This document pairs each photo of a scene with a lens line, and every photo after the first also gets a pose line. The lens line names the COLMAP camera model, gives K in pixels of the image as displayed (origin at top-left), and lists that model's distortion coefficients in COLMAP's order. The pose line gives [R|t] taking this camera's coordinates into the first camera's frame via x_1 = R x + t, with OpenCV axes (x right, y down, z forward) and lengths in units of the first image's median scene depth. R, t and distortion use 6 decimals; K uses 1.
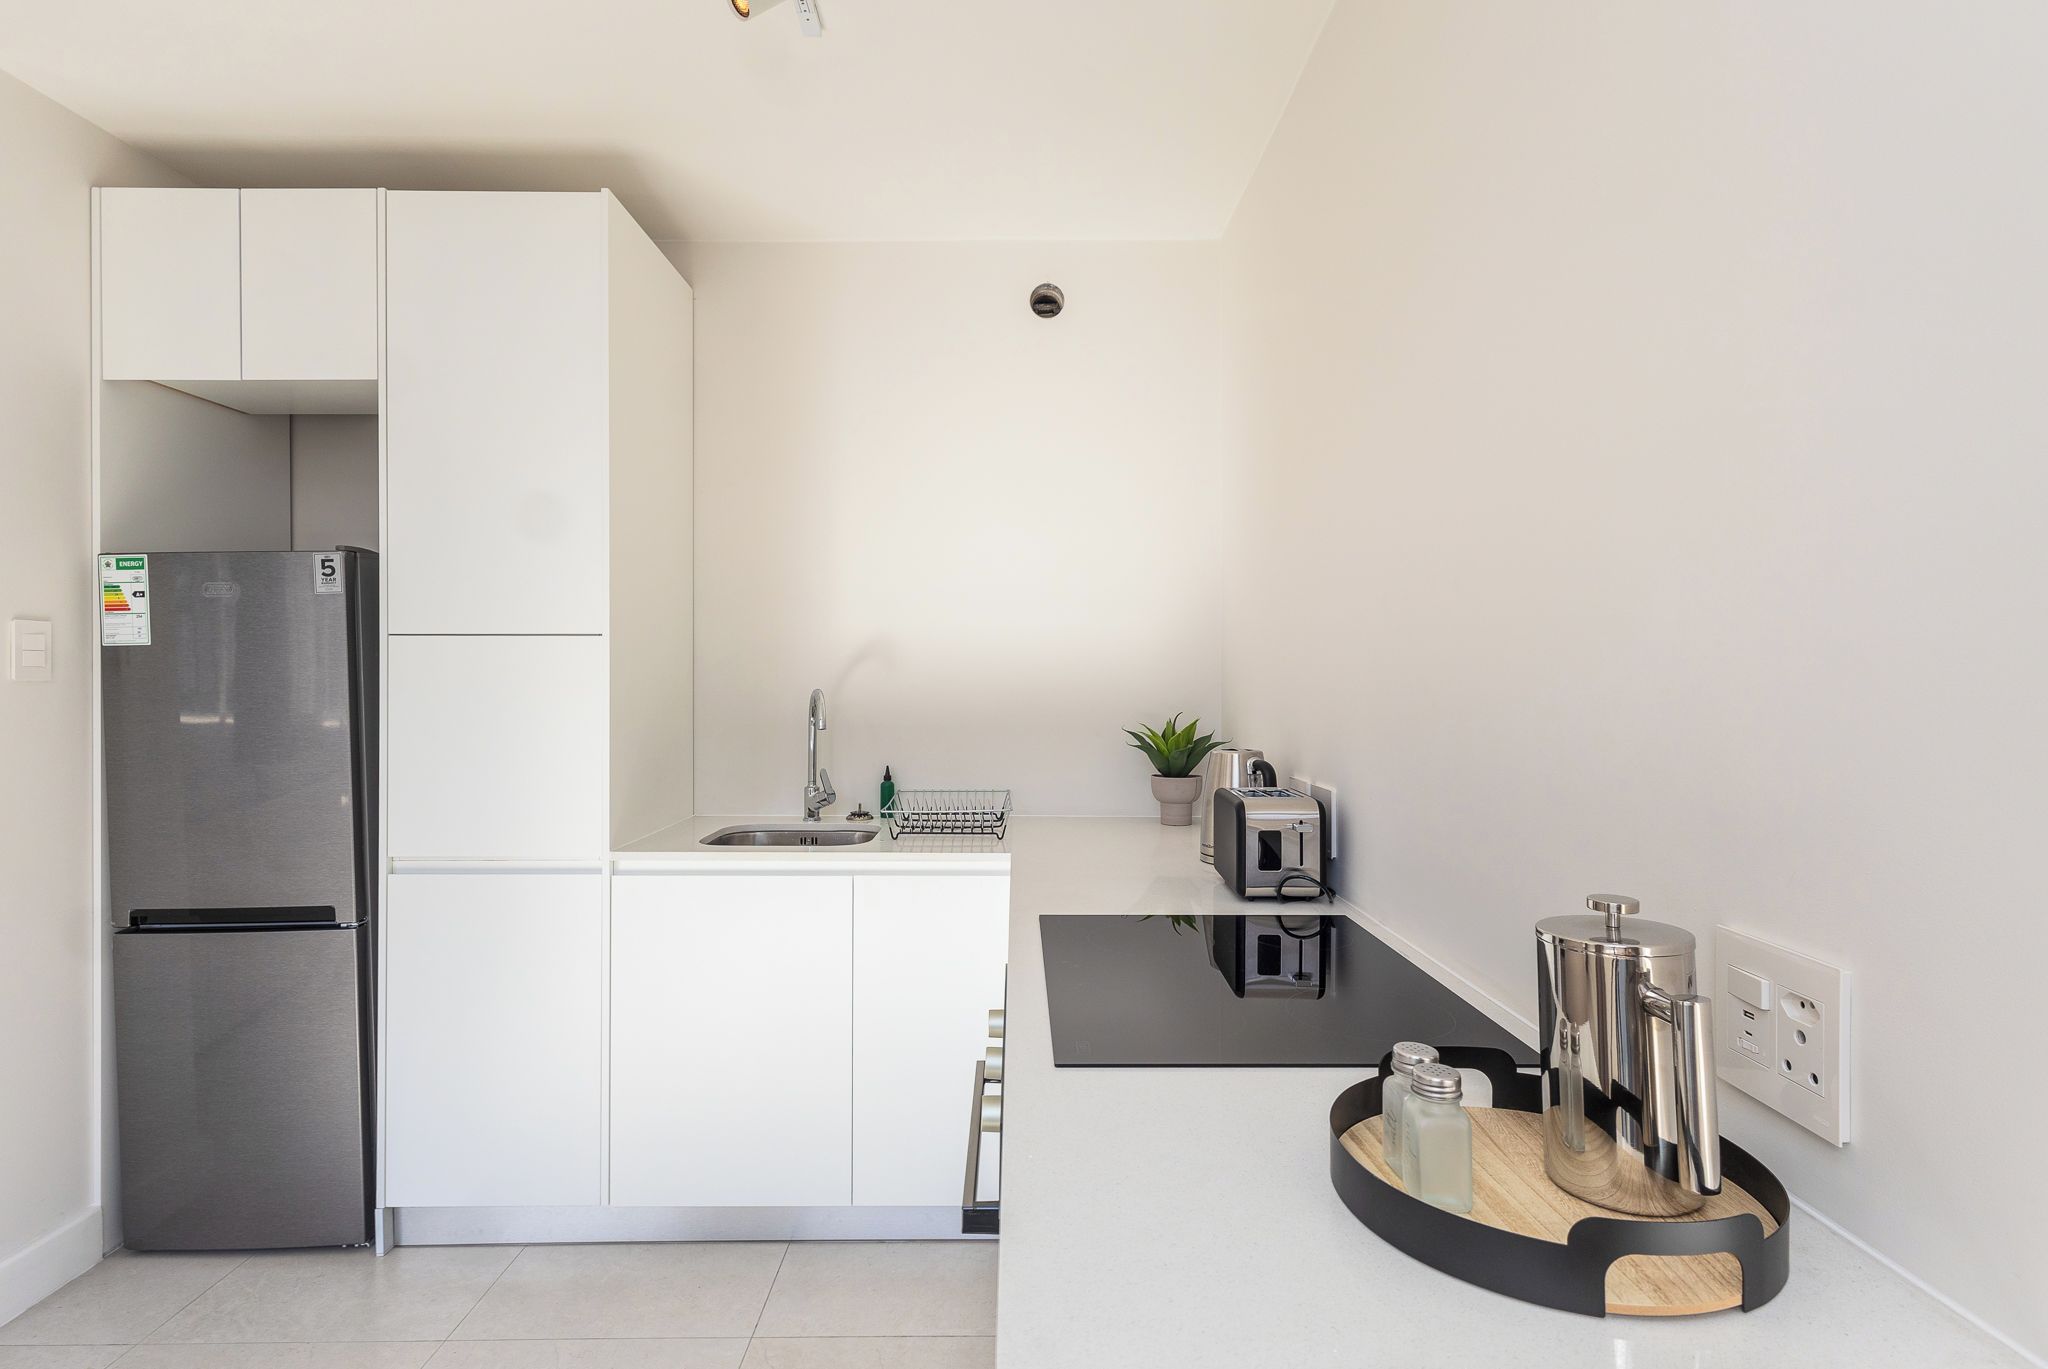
lens RADIAL K [[980.8, 0, 1024.7], [0, 980.8, 678.8], [0, 0, 1]] dist [0.004089, 0.000323]
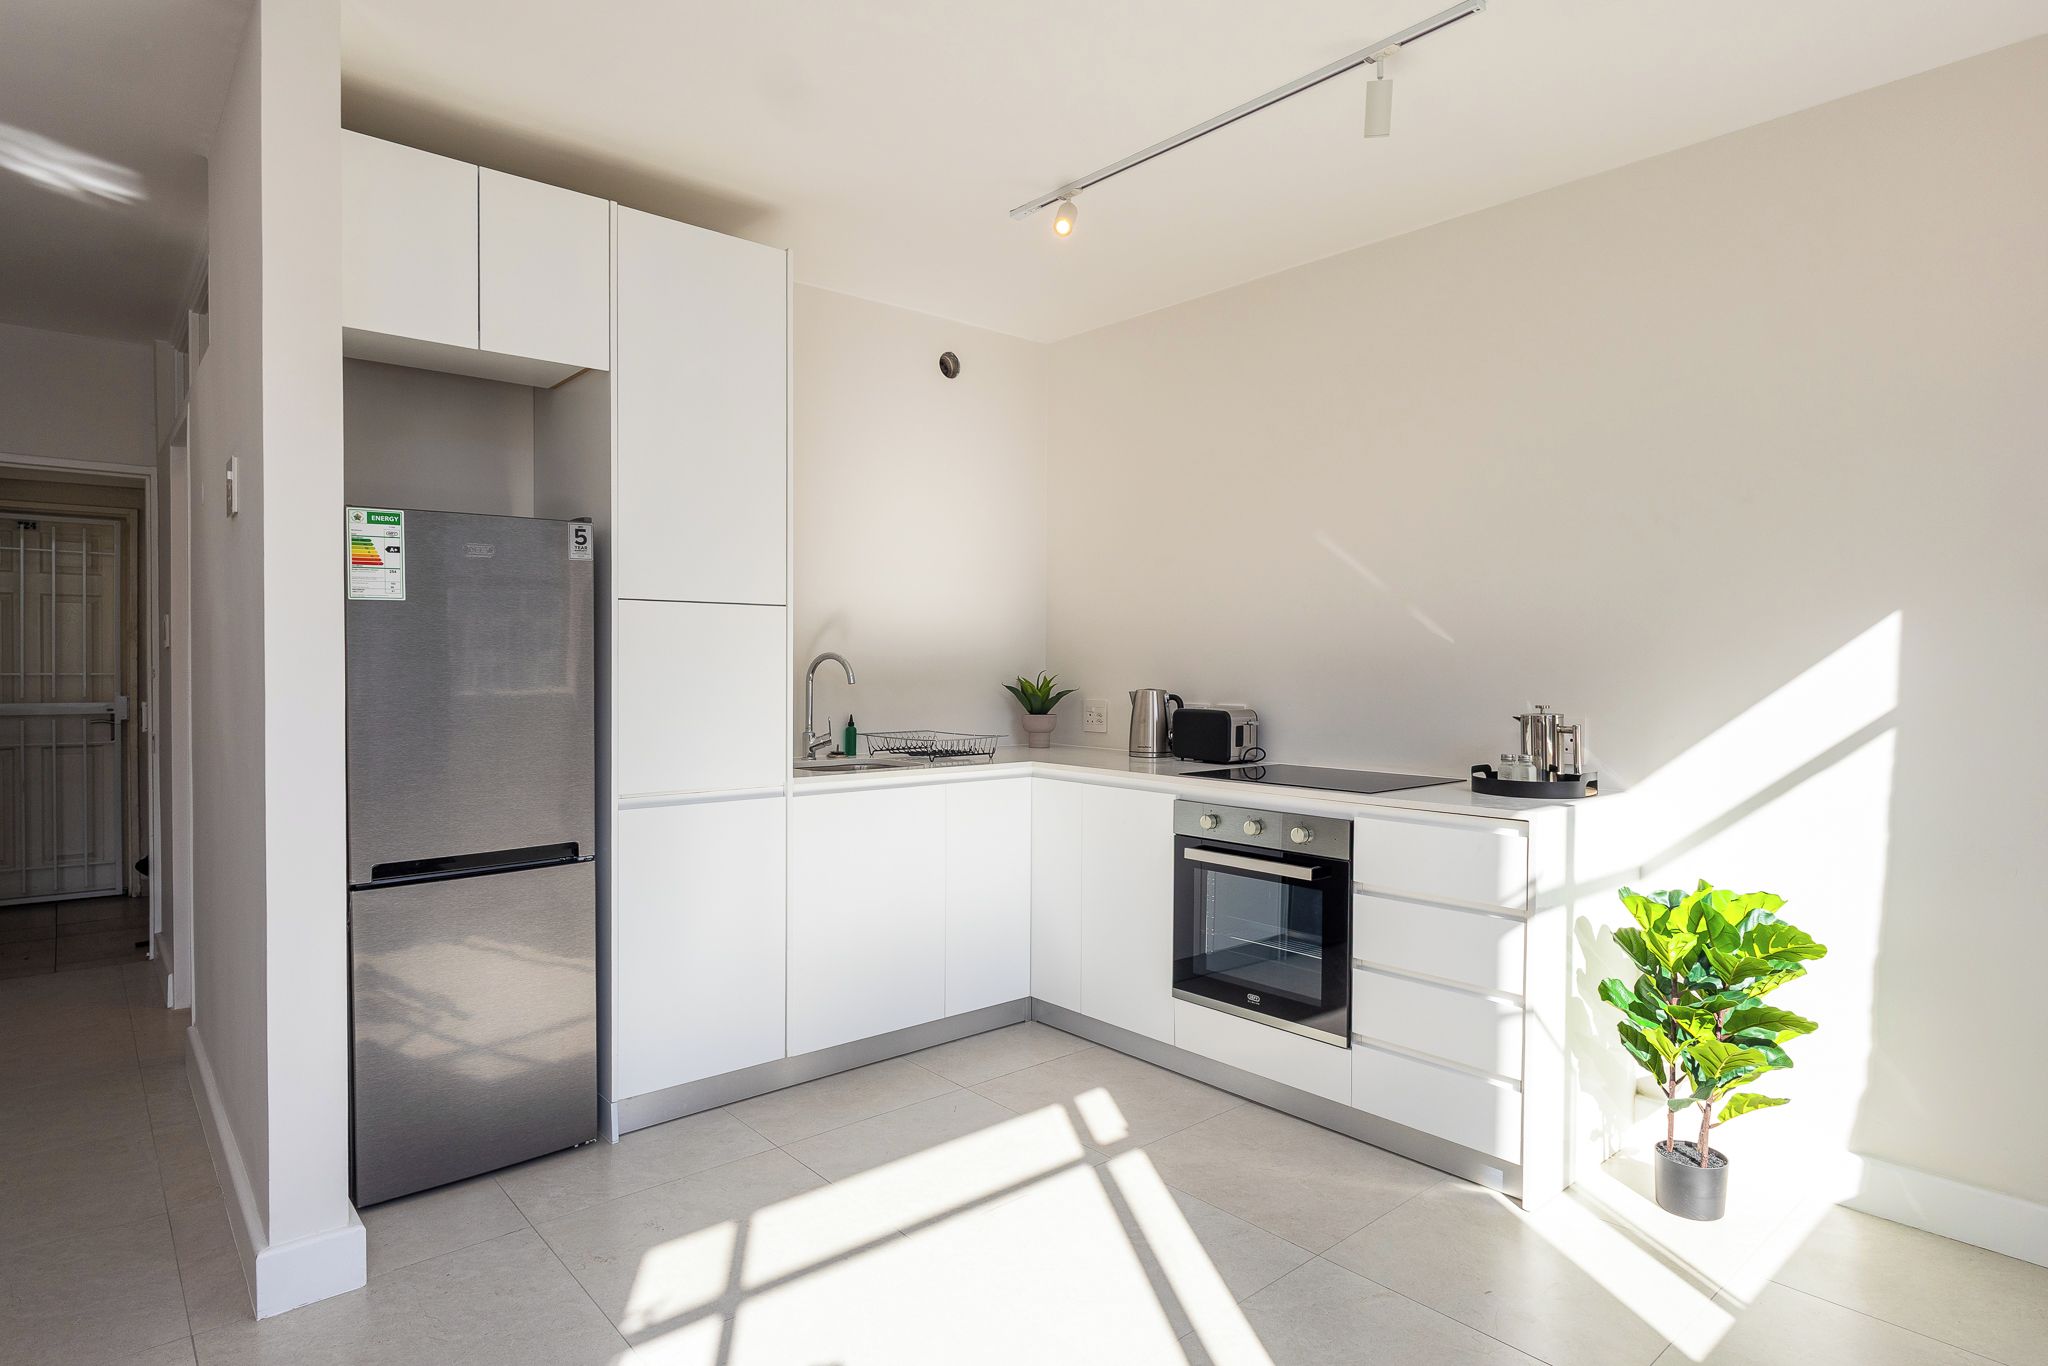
lens RADIAL K [[1086.5, 0, 1021.3], [0, 1086.5, 678.9], [0, 0, 1]] dist [-0.003138, -0.000336]
pose [[0.761465, -0.006802, 0.648171, -1.126999], [-0.006518, 0.999814, 0.018150, 0.021779], [-0.648174, -0.018045, 0.761279, -0.260893]]
